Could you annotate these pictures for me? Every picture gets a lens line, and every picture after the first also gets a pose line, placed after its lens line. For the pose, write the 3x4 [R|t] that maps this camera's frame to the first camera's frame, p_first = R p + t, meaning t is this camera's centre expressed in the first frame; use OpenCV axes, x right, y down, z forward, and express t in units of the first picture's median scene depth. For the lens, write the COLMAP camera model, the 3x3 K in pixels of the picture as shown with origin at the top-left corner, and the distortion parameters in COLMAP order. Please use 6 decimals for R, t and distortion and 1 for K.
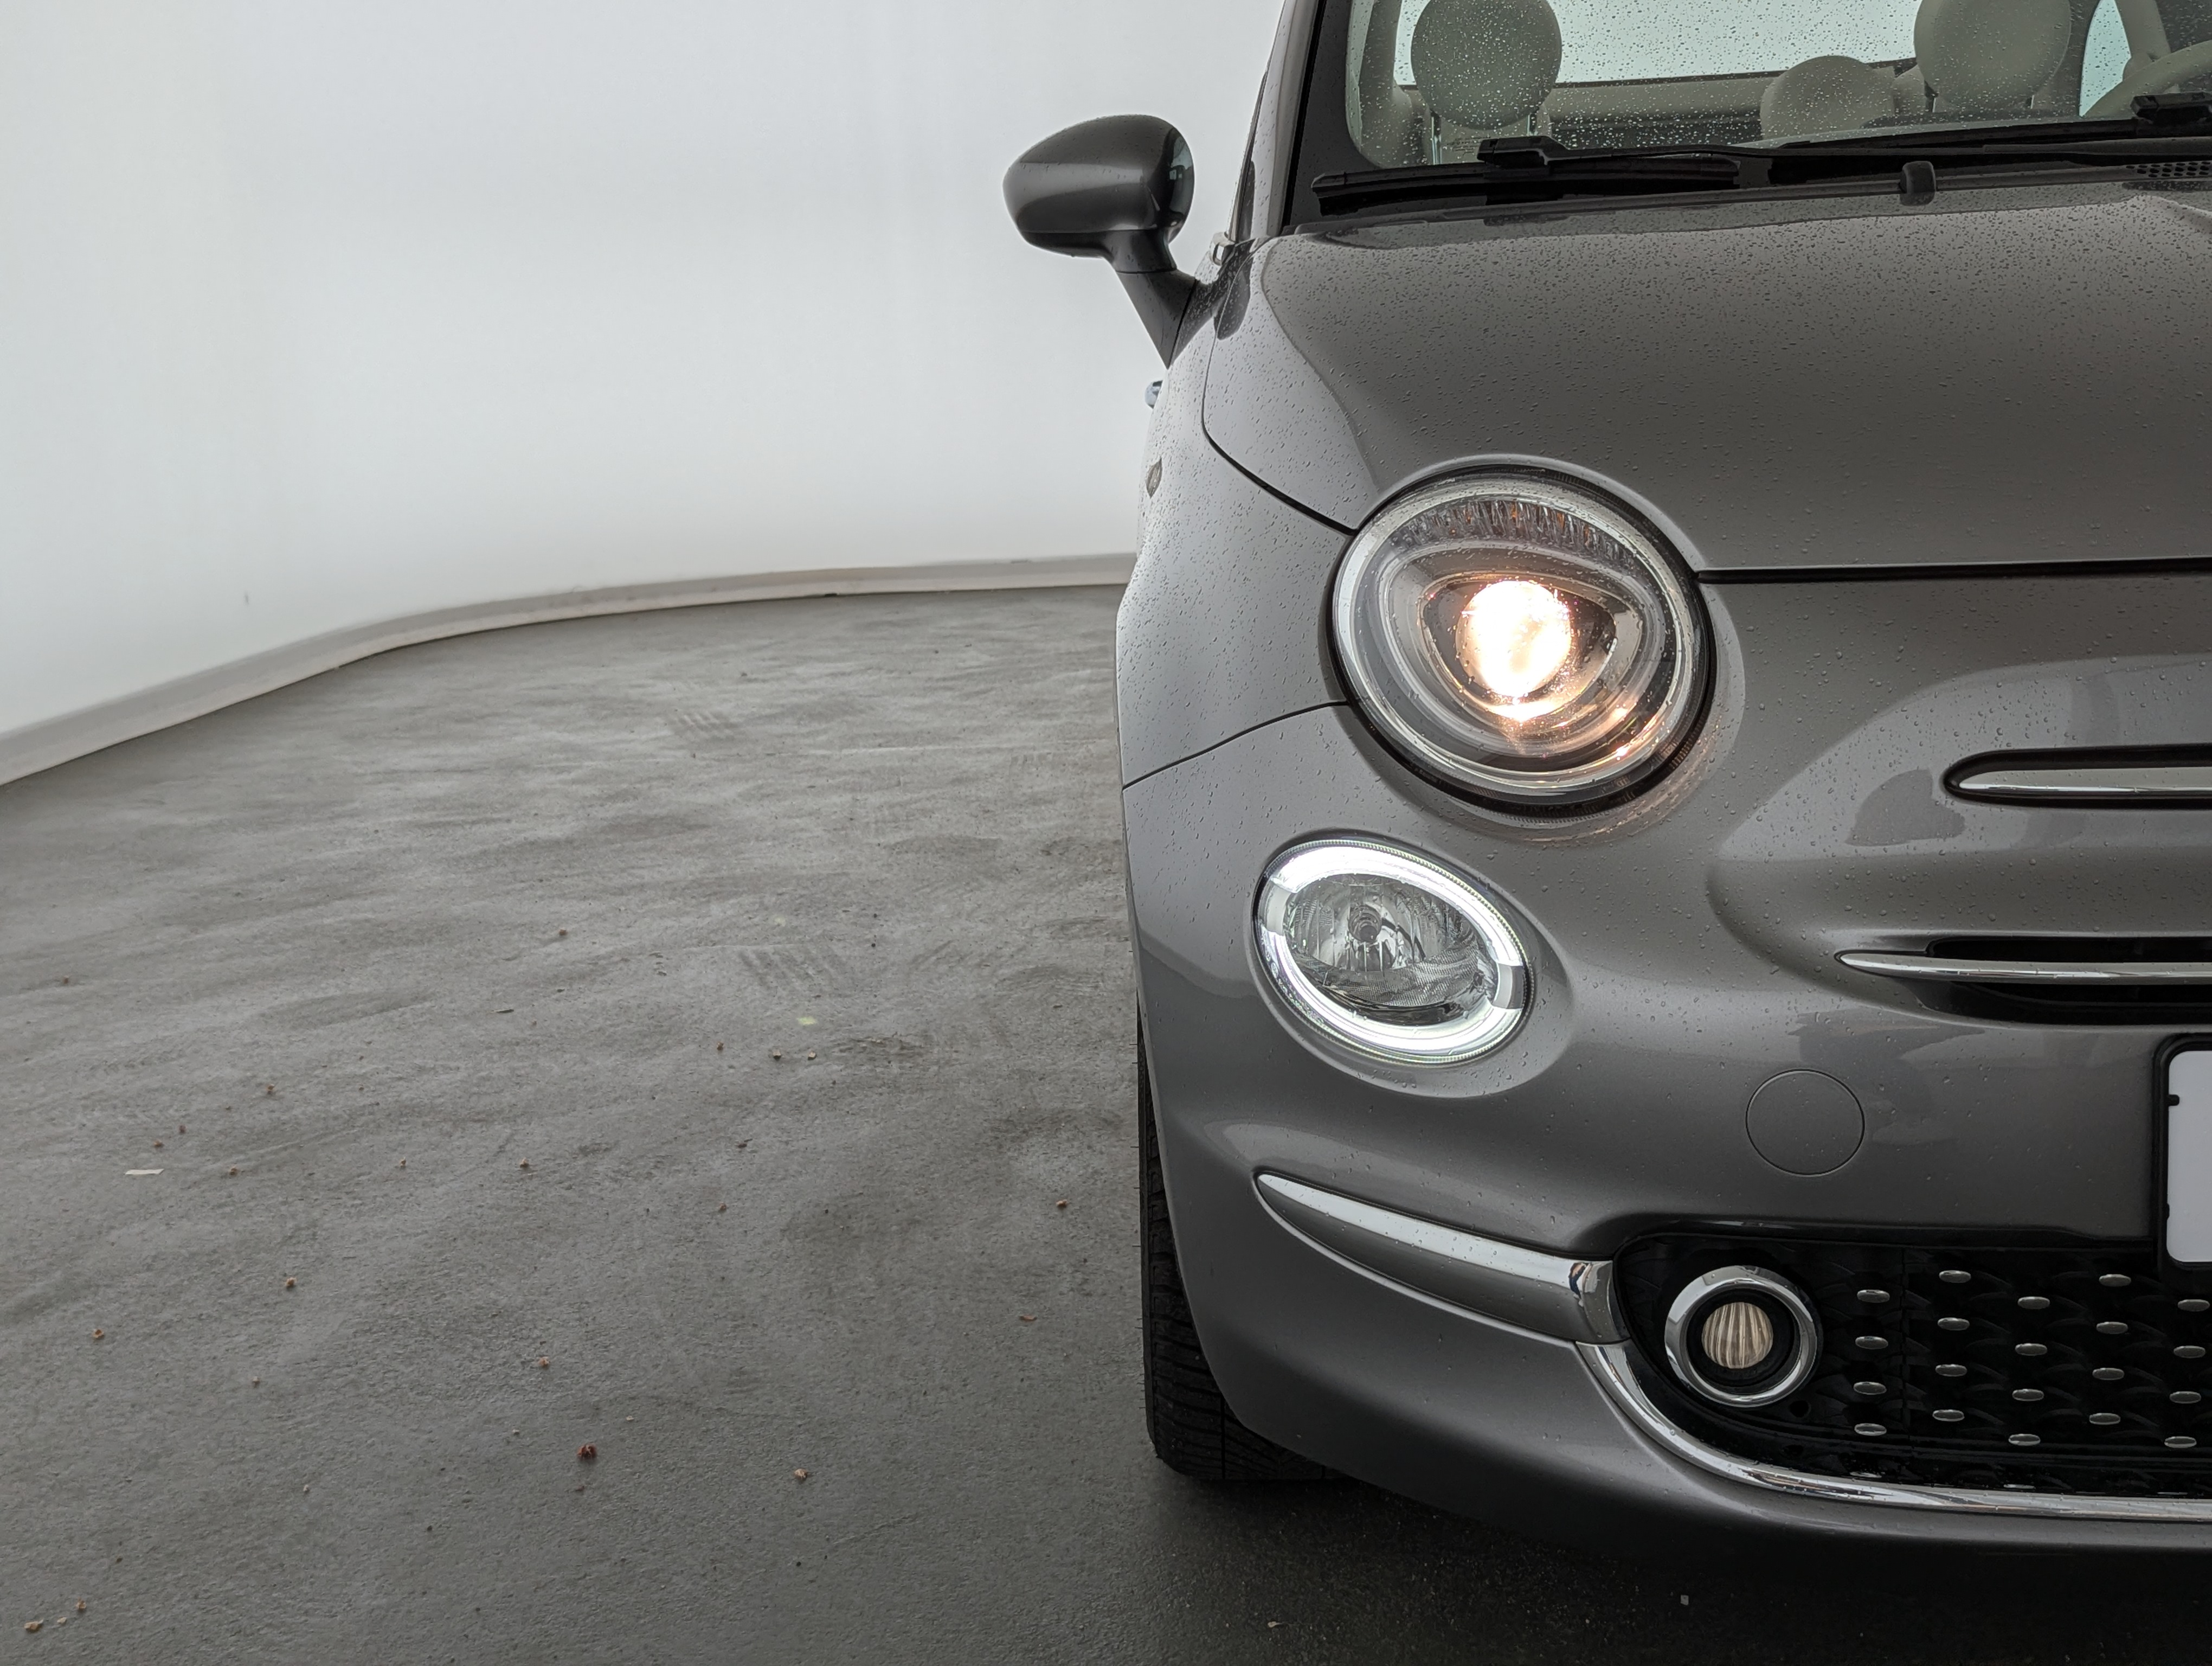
lens RADIAL K [[2512.9, 0, 1130.4], [0, 2512.9, 831.6], [0, 0, 1]] dist [0.042364, 0.000000]
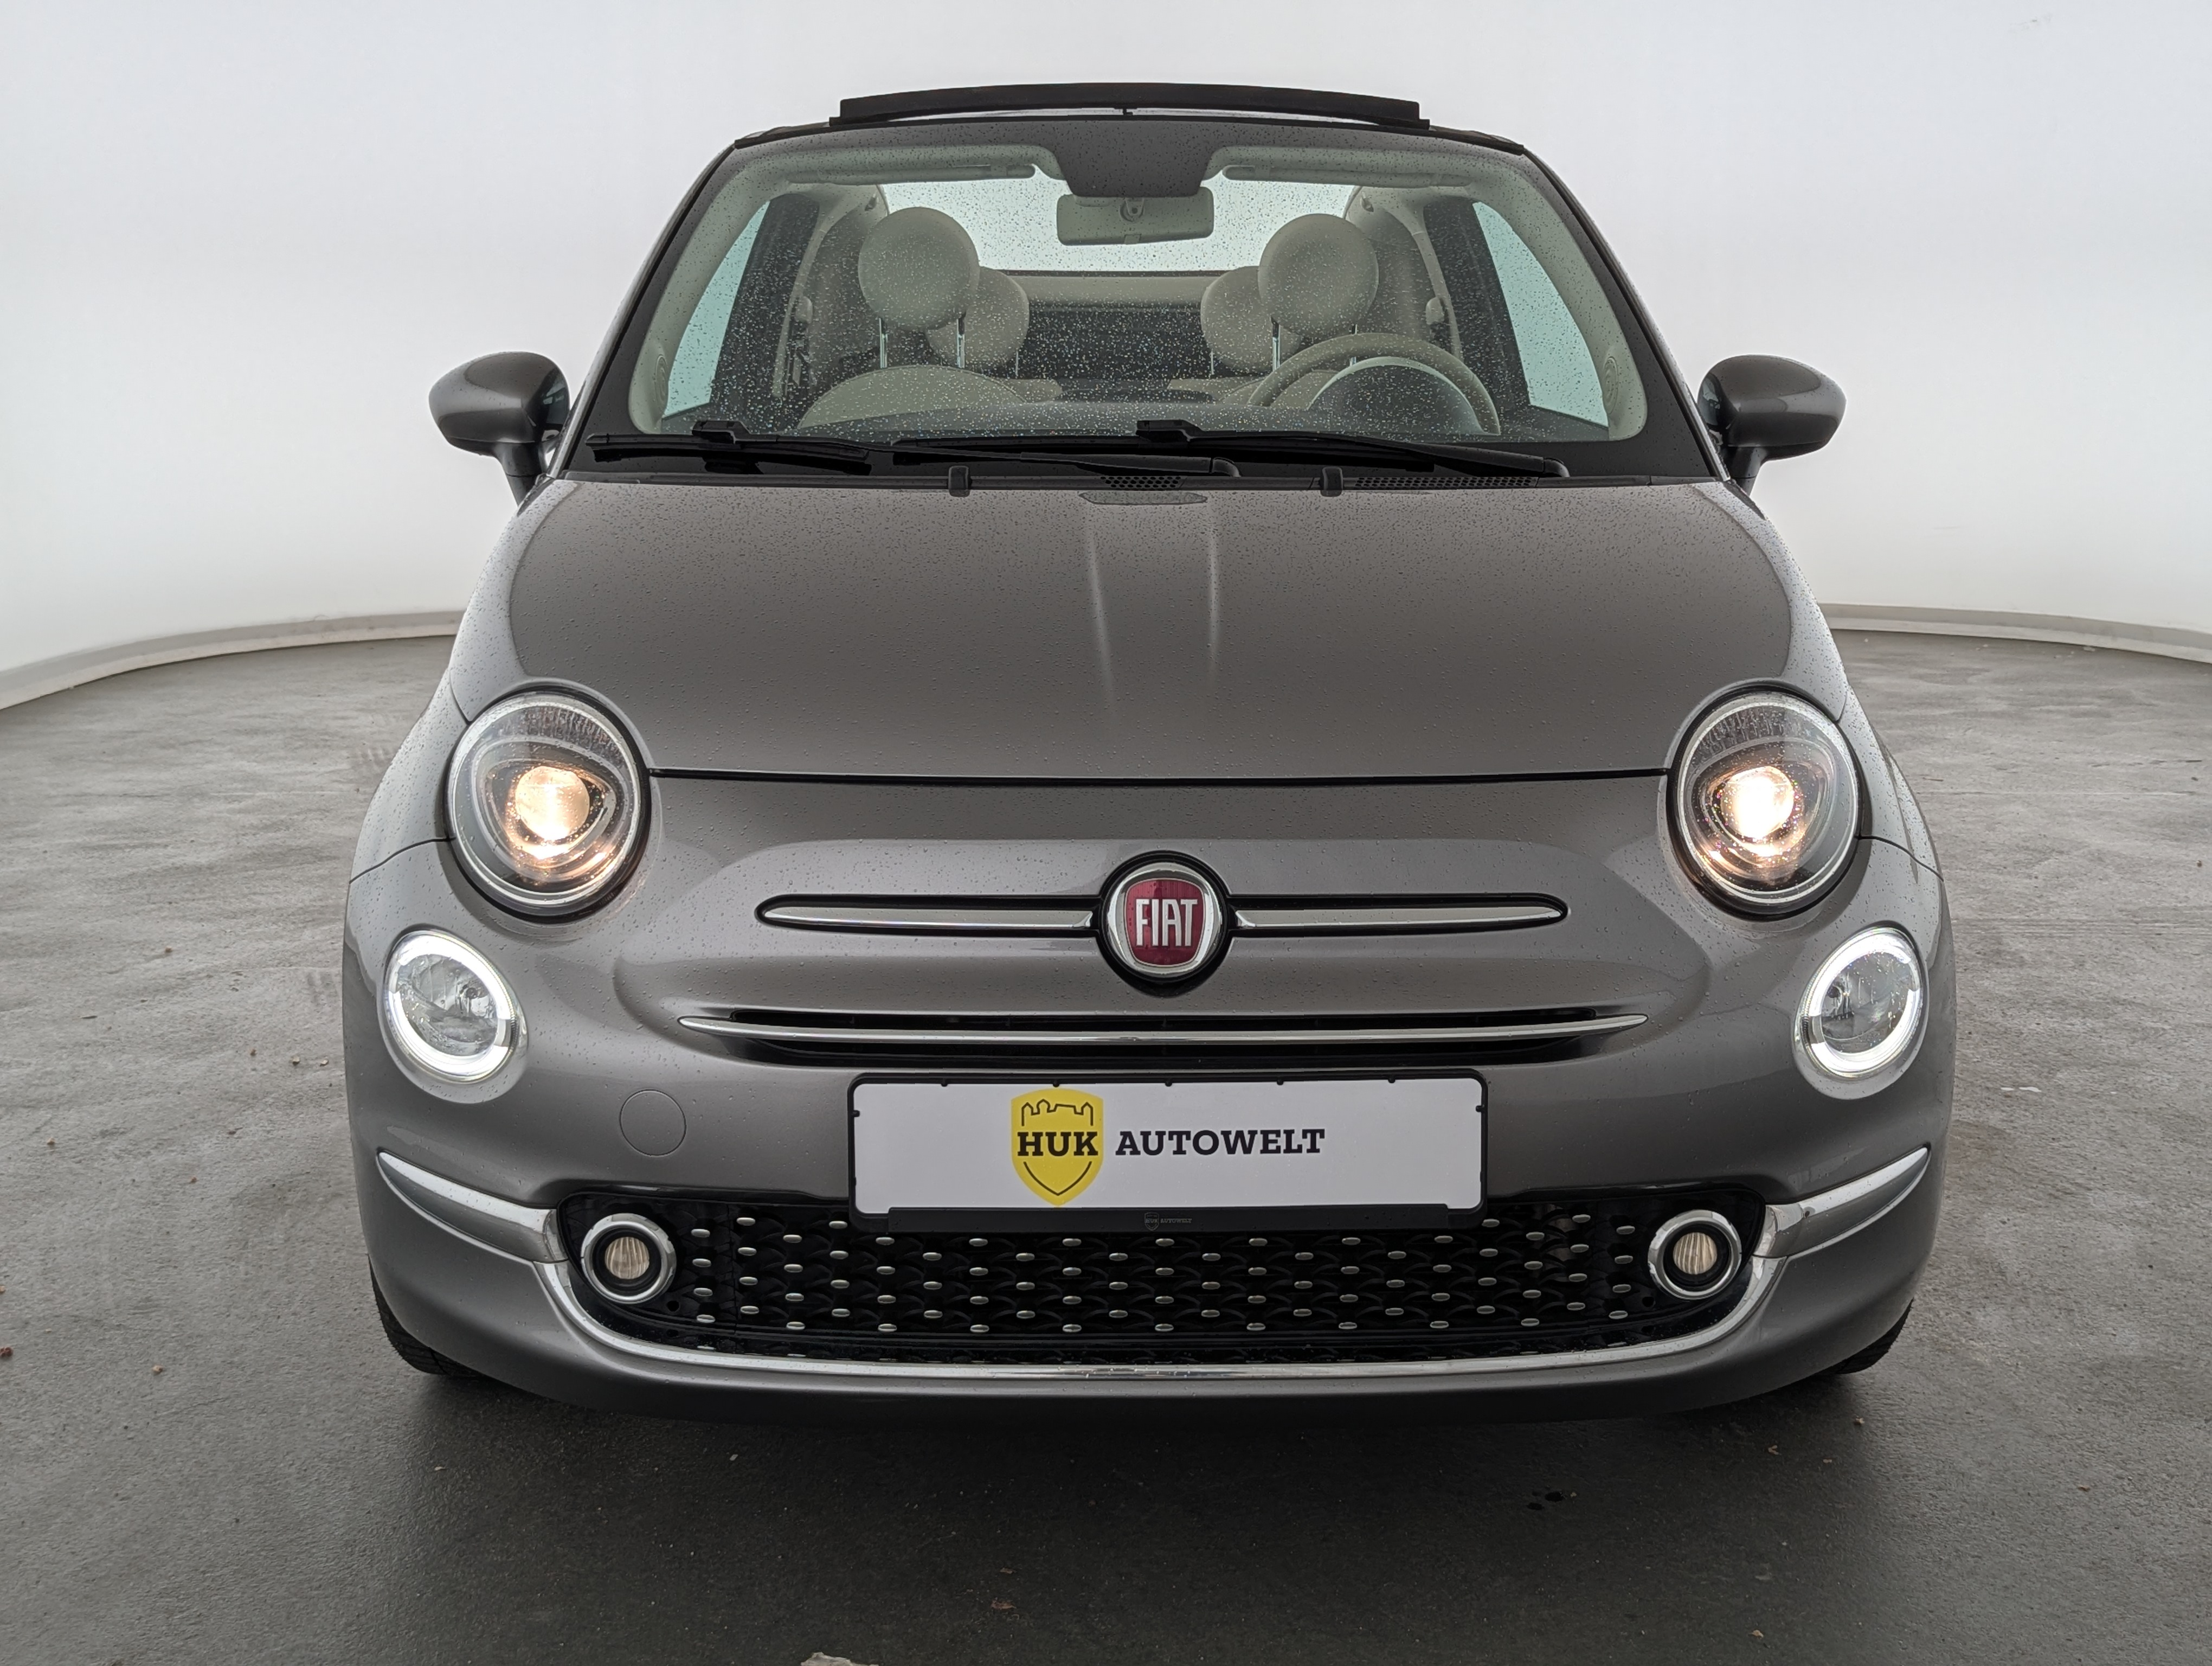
lens RADIAL K [[2512.9, 0, 1114.5], [0, 2512.9, 815.6], [0, 0, 1]] dist [0.042364, 0.000000]
pose [[0.998142, 0.034786, 0.050033, 0.405674], [-0.034169, 0.999330, -0.013140, -0.058834], [-0.050456, 0.011406, 0.998661, -0.526024]]
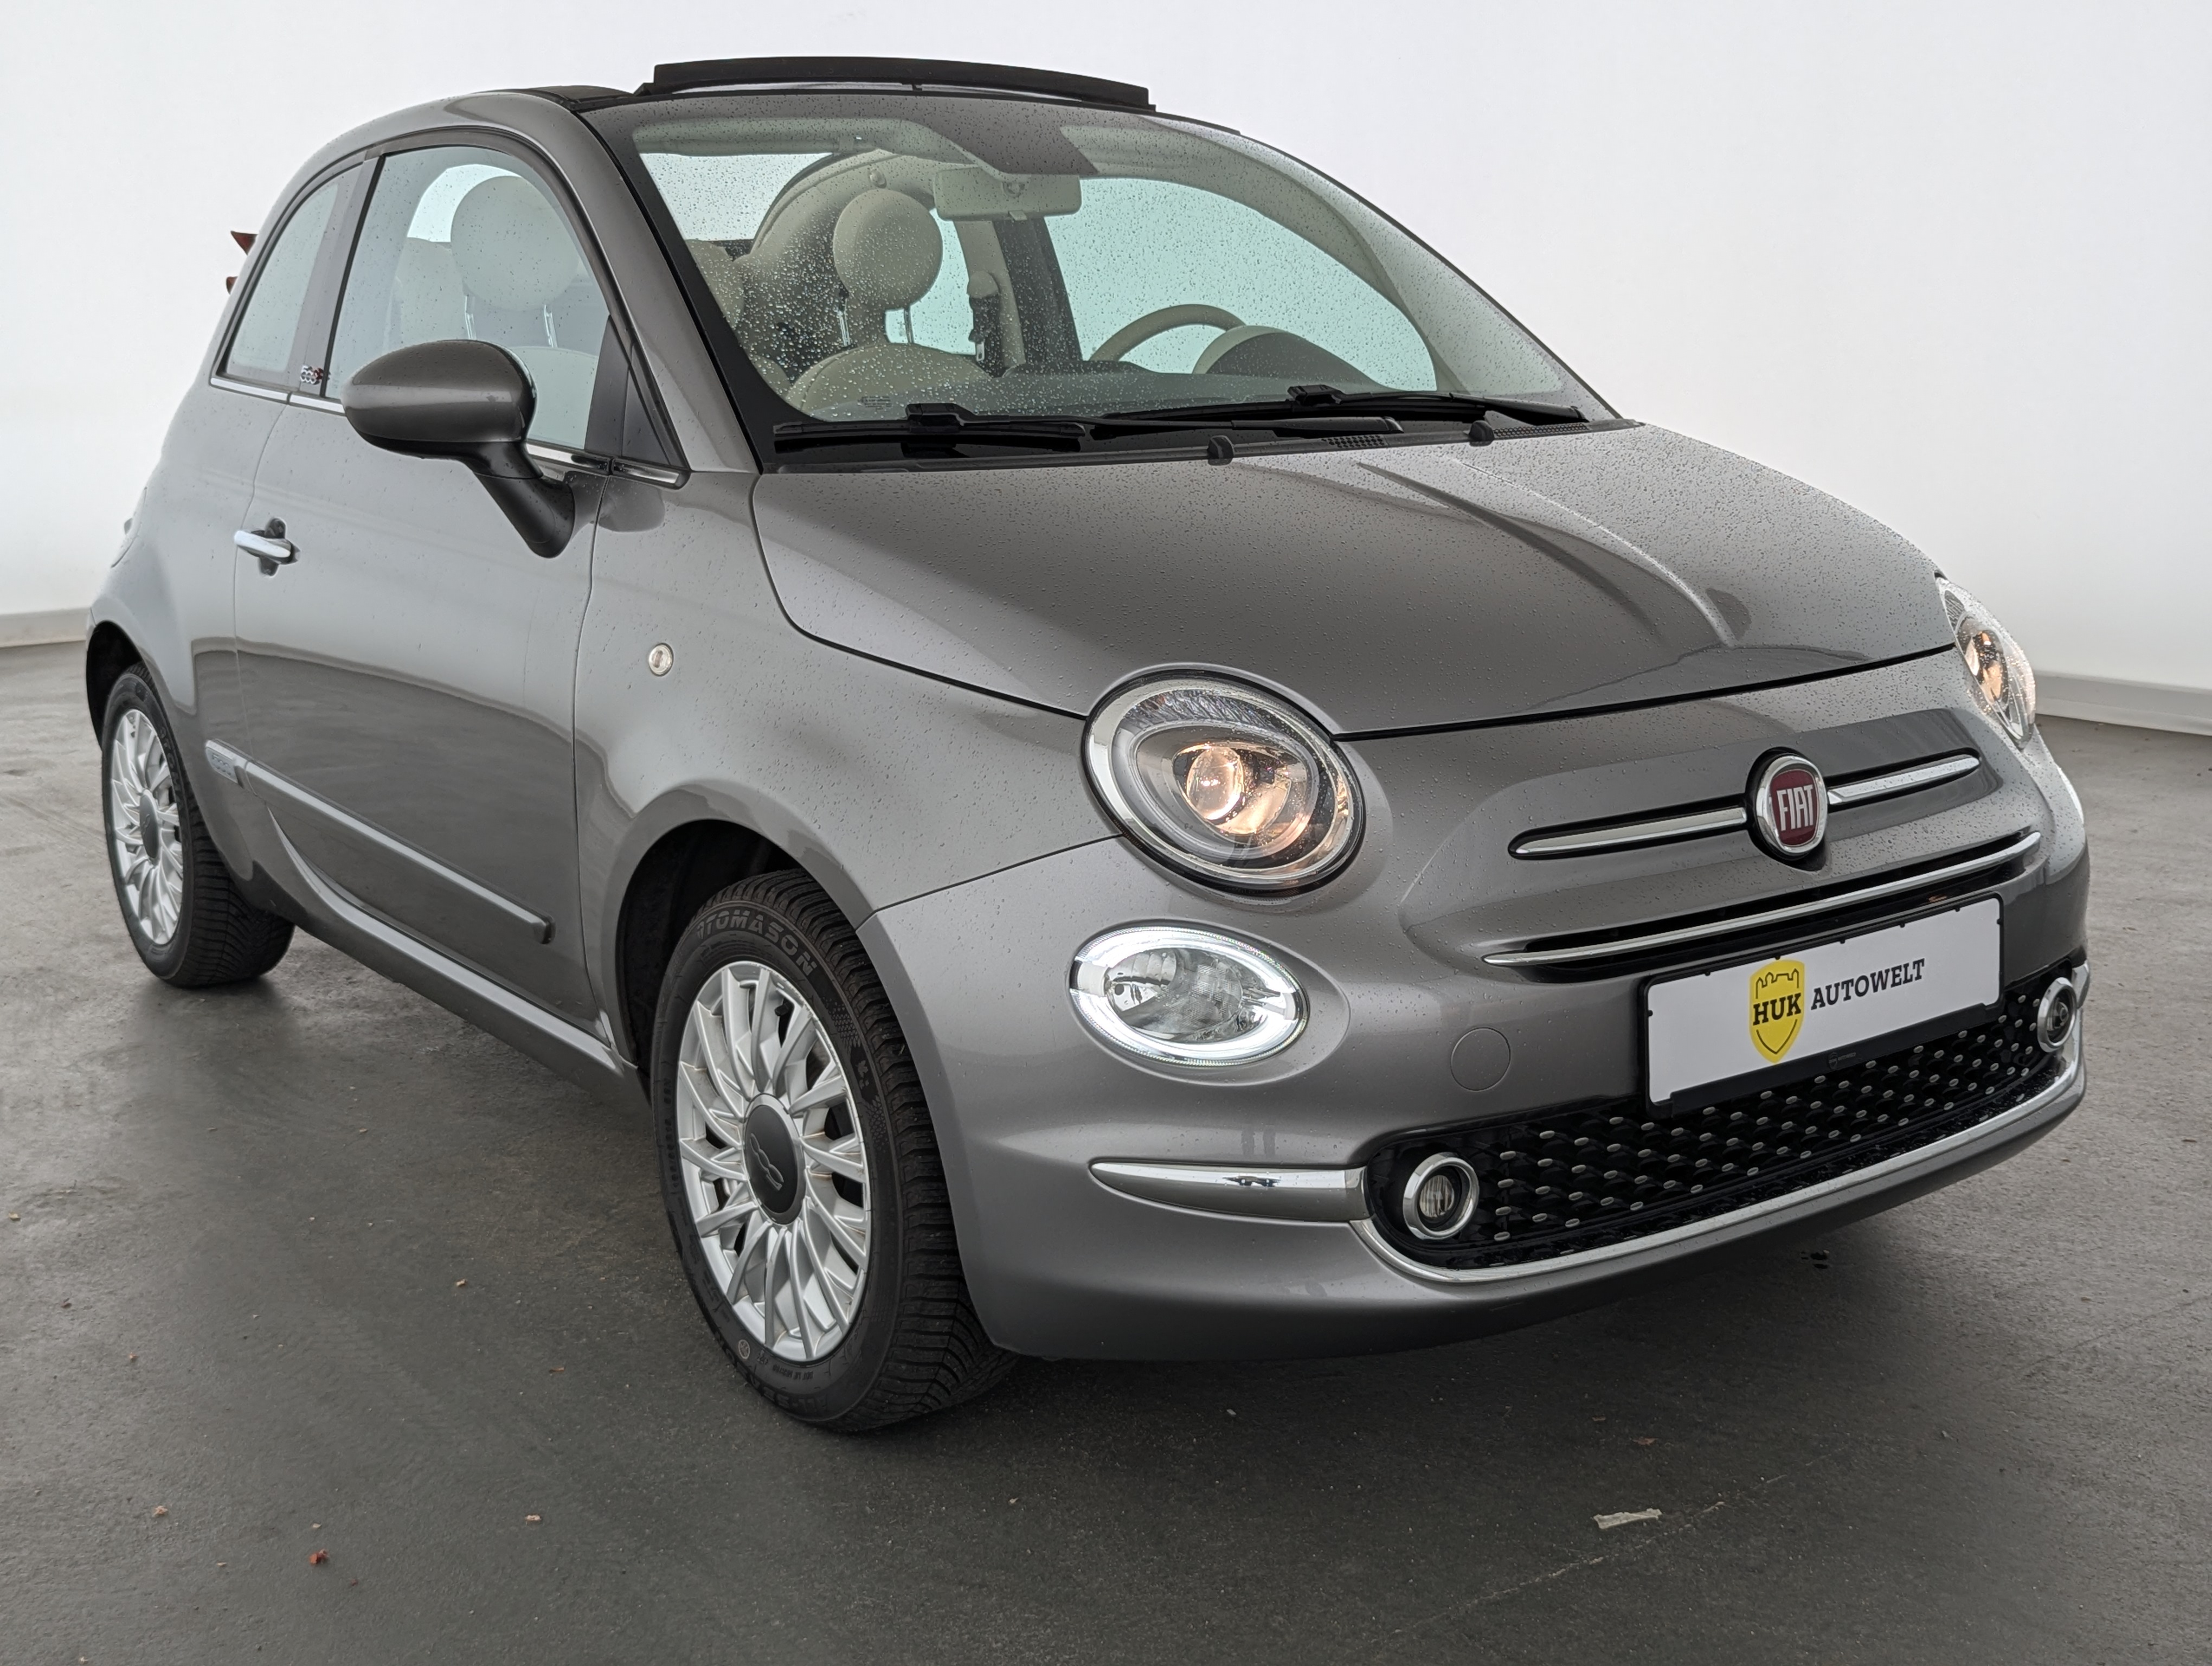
lens RADIAL K [[2512.9, 0, 1100.6], [0, 2512.9, 835.0], [0, 0, 1]] dist [0.042364, 0.000000]
pose [[0.792297, -0.099115, 0.602031, -0.802759], [0.103997, 0.994216, 0.026818, -0.091155], [-0.601207, 0.041362, 0.798022, -0.170839]]
